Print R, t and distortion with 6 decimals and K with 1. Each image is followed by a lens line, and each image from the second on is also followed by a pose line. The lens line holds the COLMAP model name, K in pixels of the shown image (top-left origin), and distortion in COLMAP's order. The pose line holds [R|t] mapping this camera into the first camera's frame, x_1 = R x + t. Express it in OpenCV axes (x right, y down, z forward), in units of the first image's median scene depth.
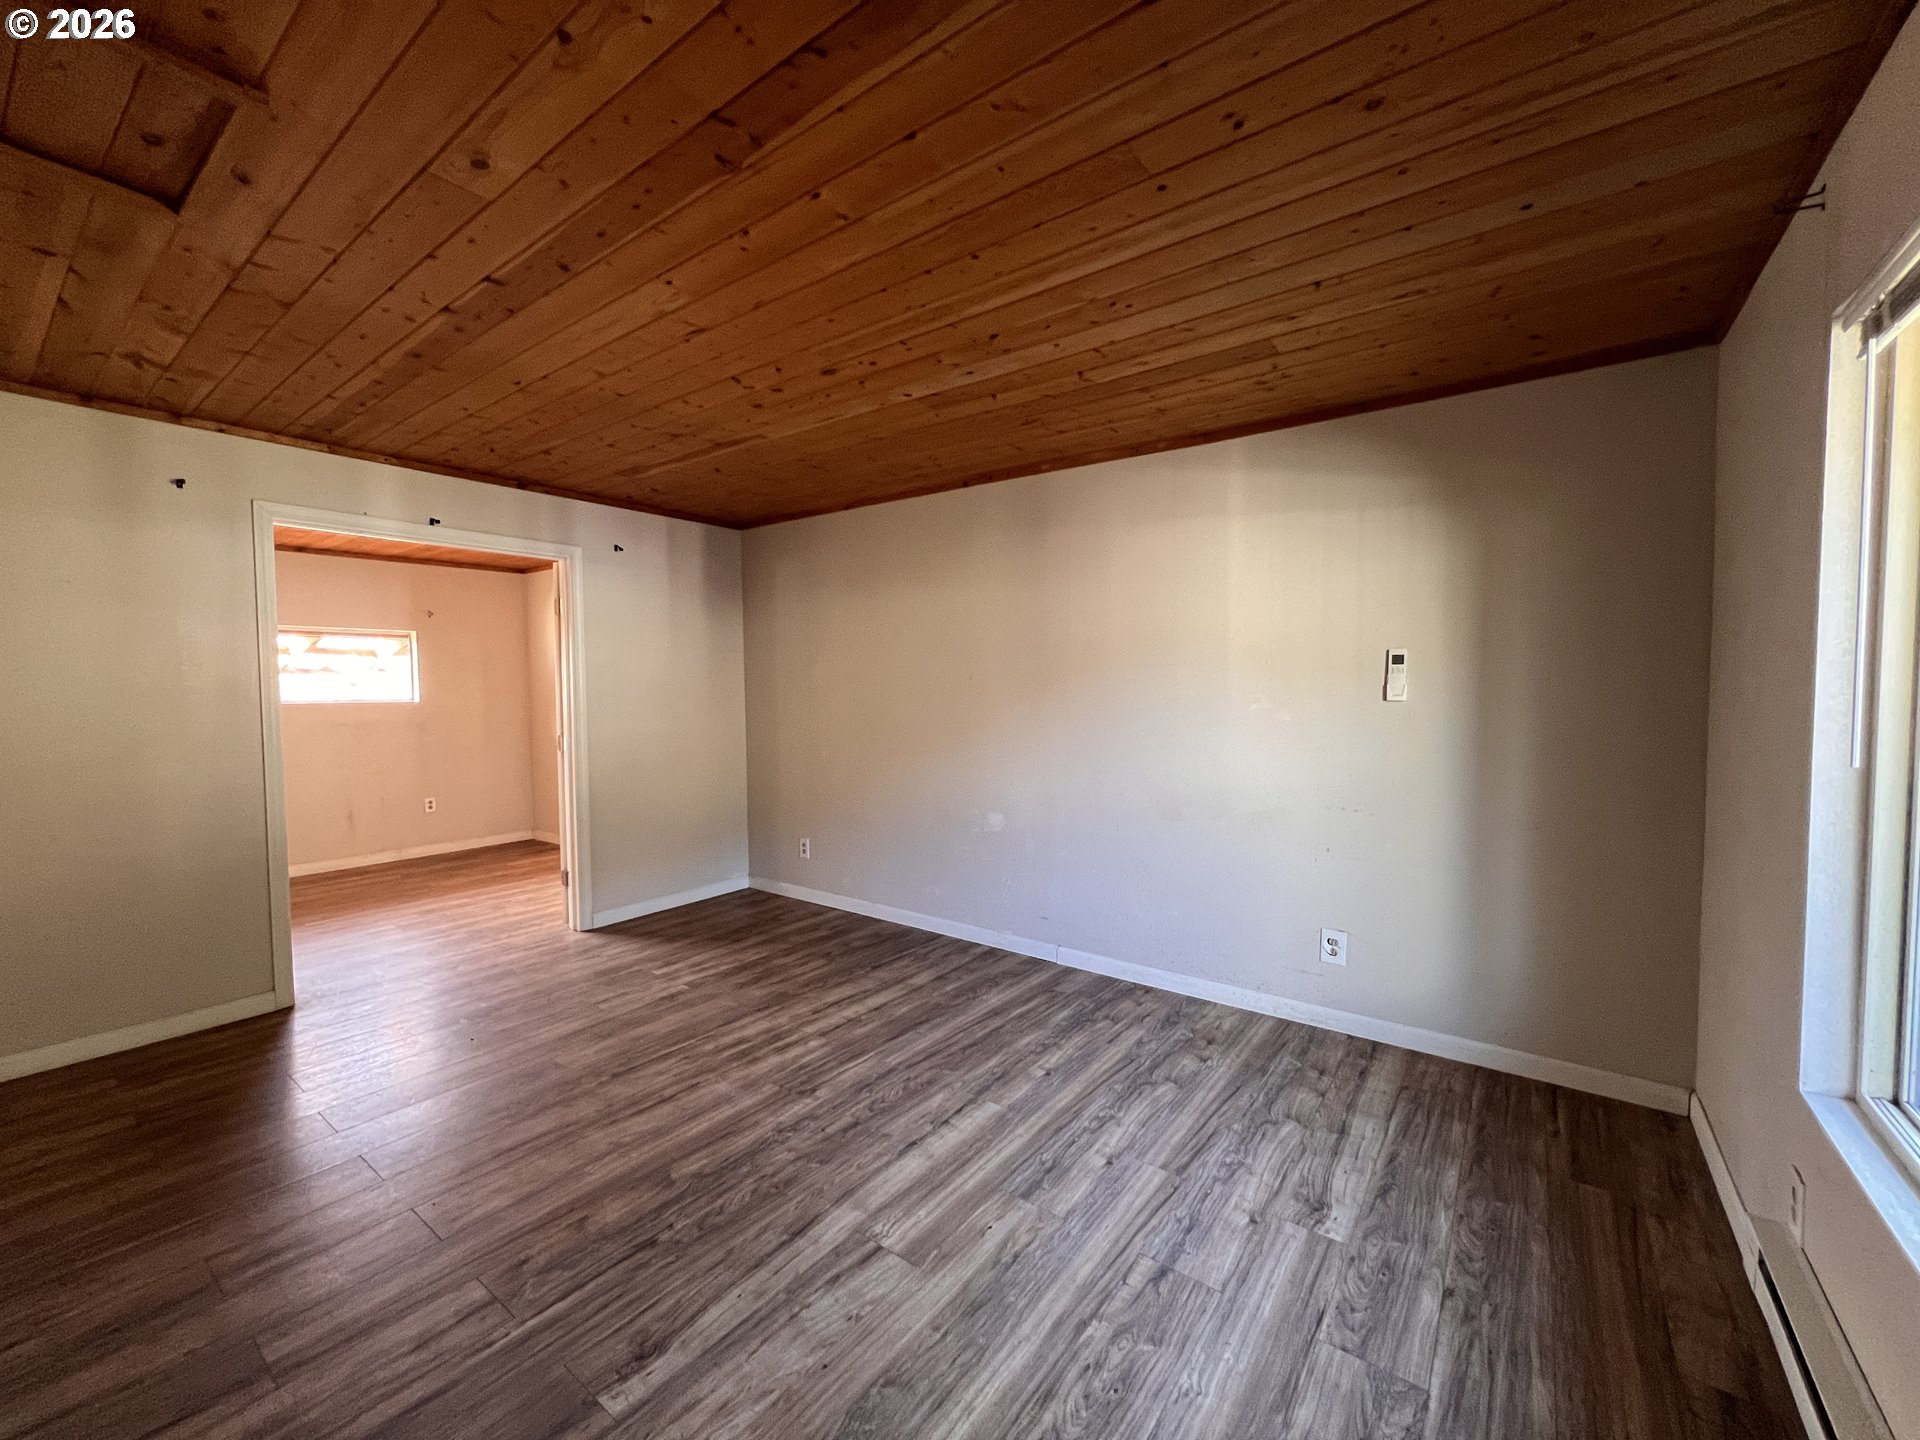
lens RADIAL K [[768.0, 0, 960.0], [0, 768.0, 720.0], [0, 0, 1]] dist [0.000413, -0.000141]
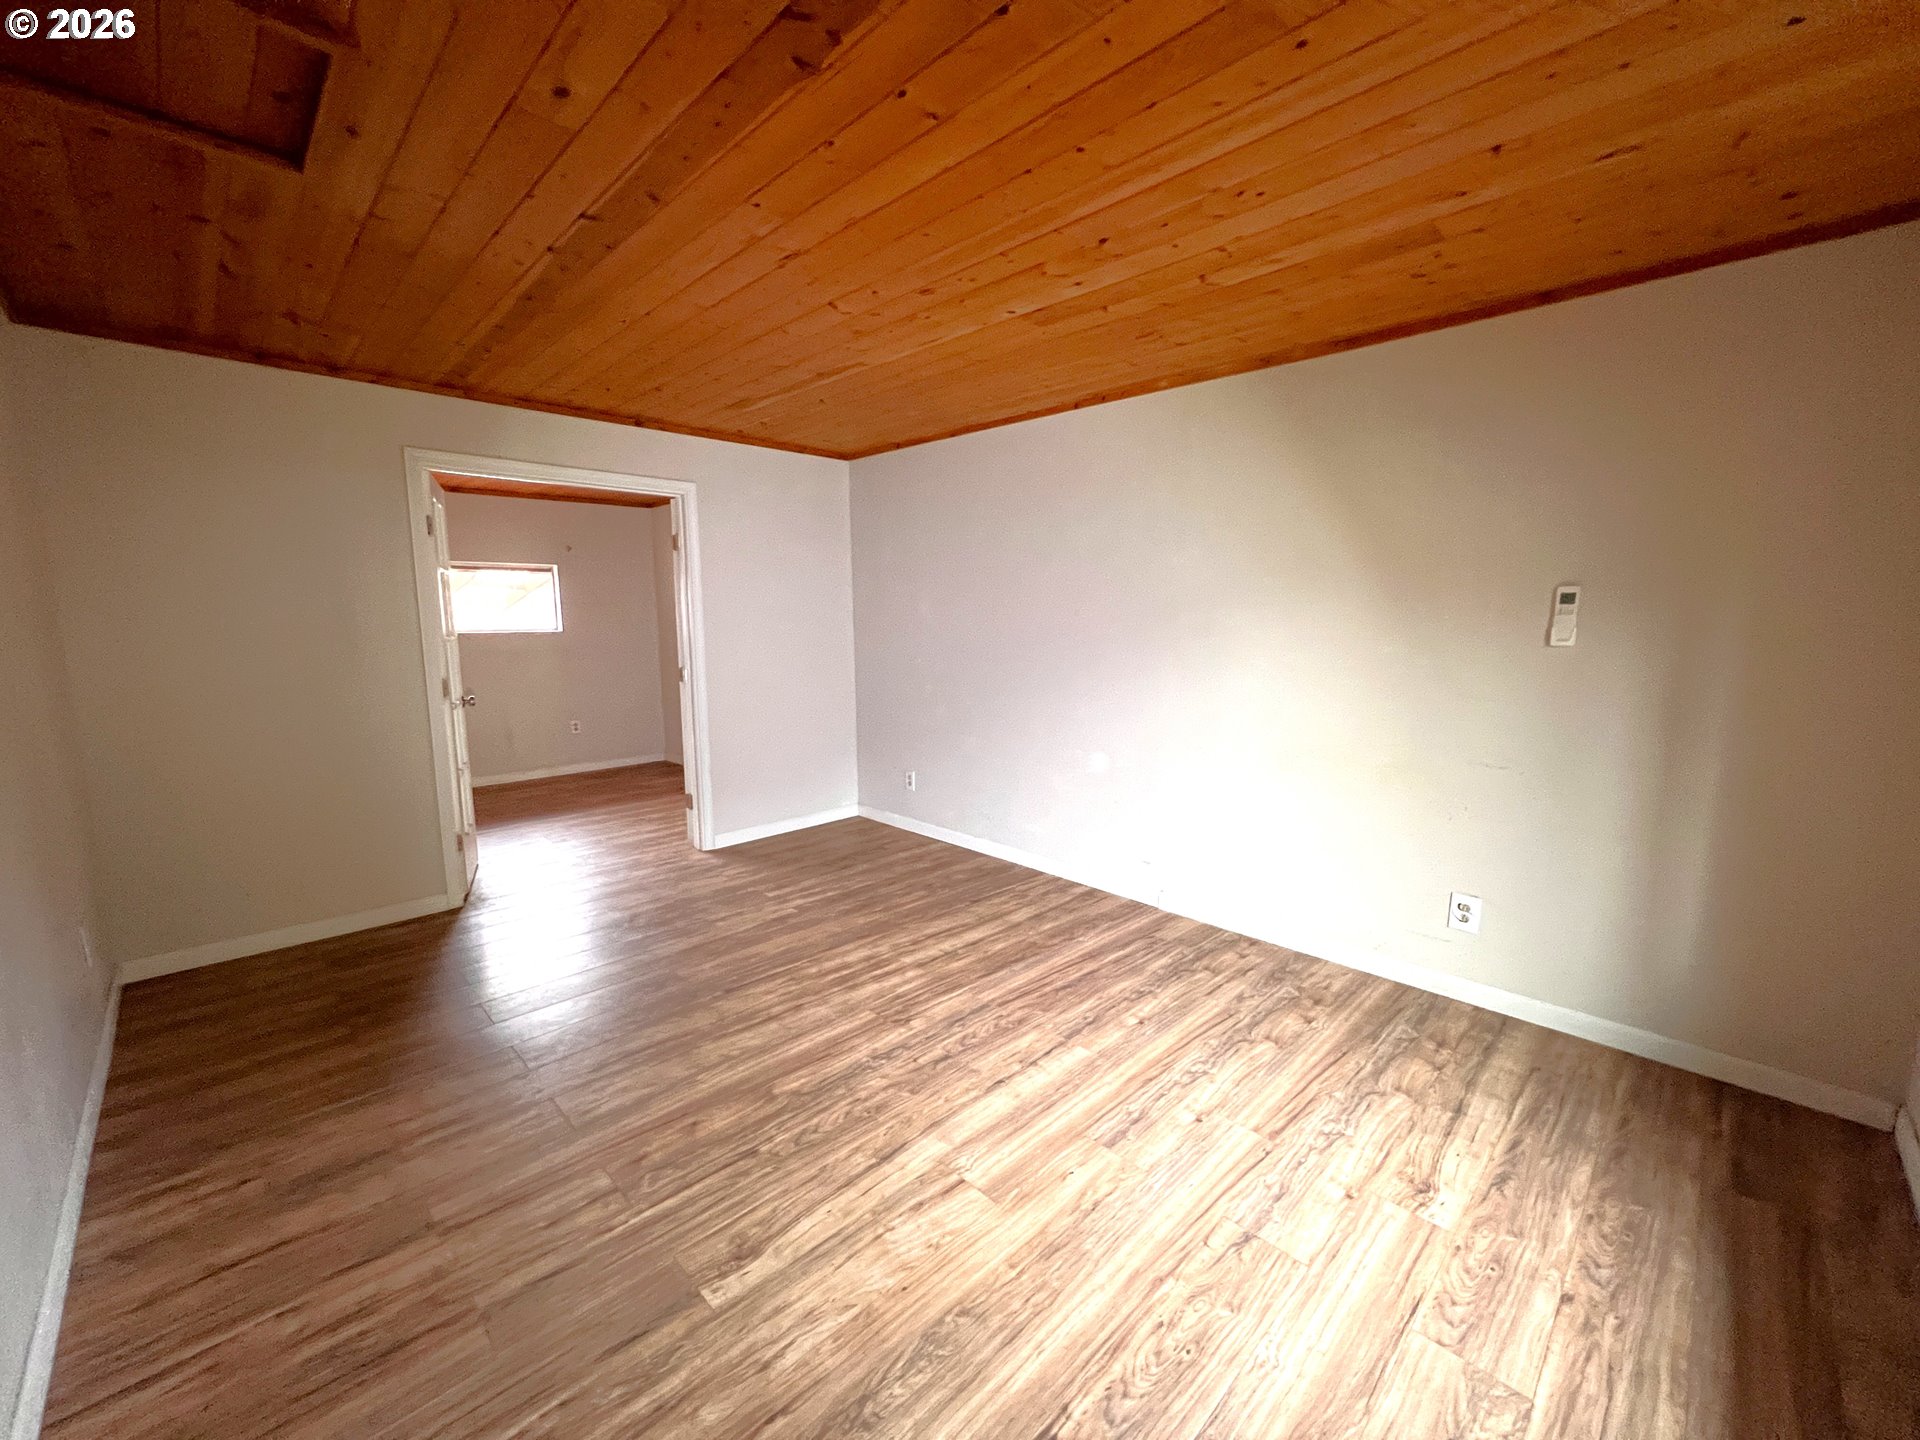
lens RADIAL K [[768.0, 0, 960.0], [0, 768.0, 720.0], [0, 0, 1]] dist [0.000413, -0.000141]
pose [[0.988852, 0.023122, -0.147098, 0.022552], [-0.009160, 0.995445, 0.094898, -0.020733], [0.148622, -0.092493, 0.984559, 0.030474]]
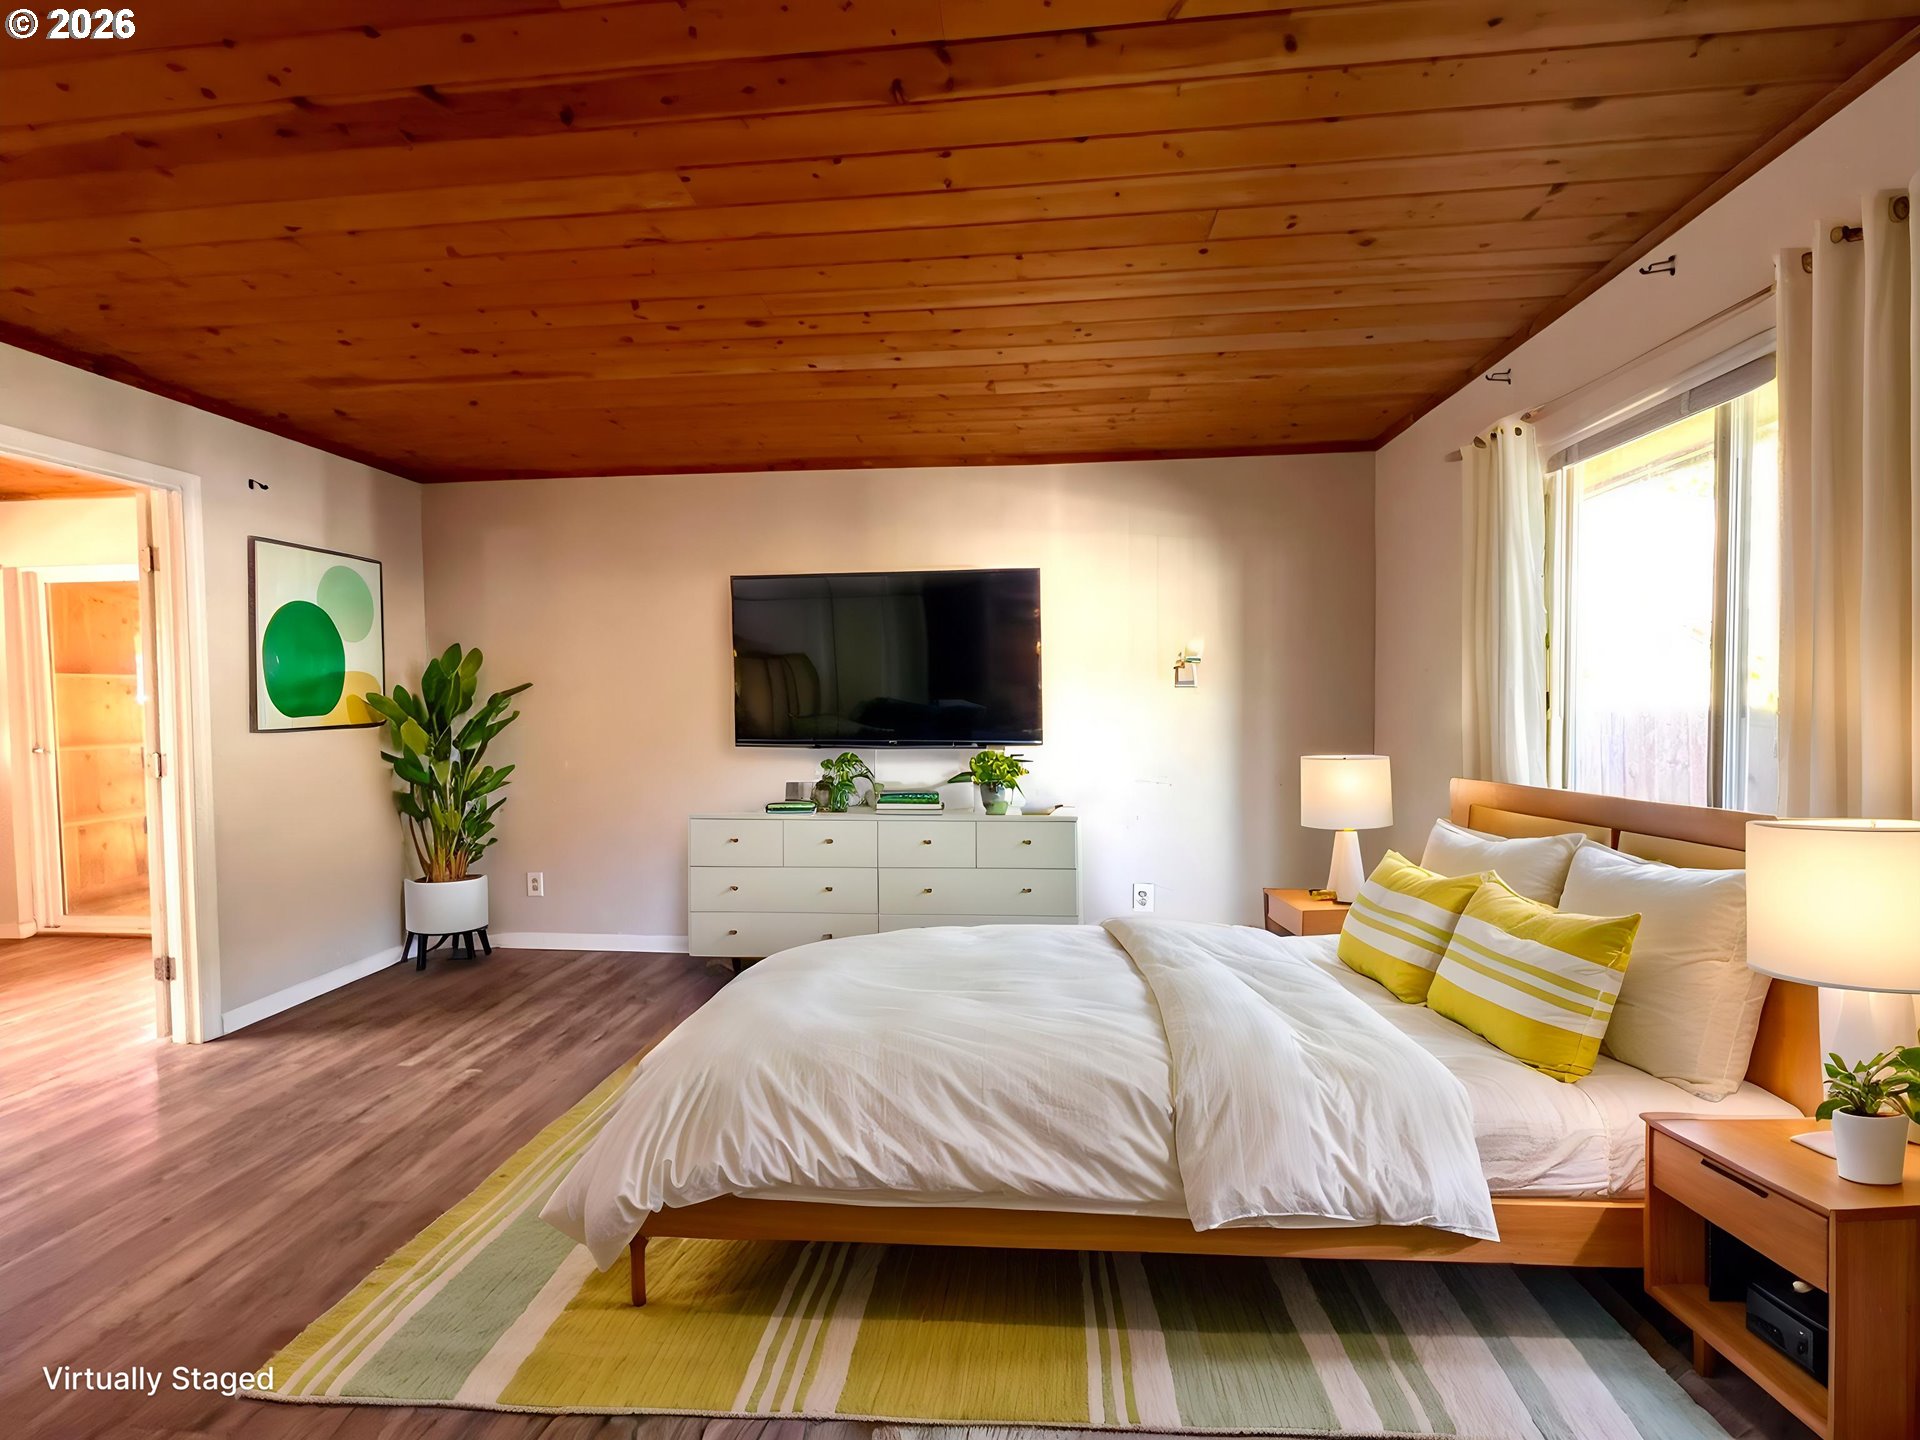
lens RADIAL K [[787.0, 0, 956.6], [0, 787.0, 721.8], [0, 0, 1]] dist [-0.000728, -0.000193]
pose [[0.858622, -0.016319, 0.512350, -0.489961], [0.025519, 0.999615, -0.010927, 0.031954], [-0.511974, 0.022456, 0.858707, 0.109018]]
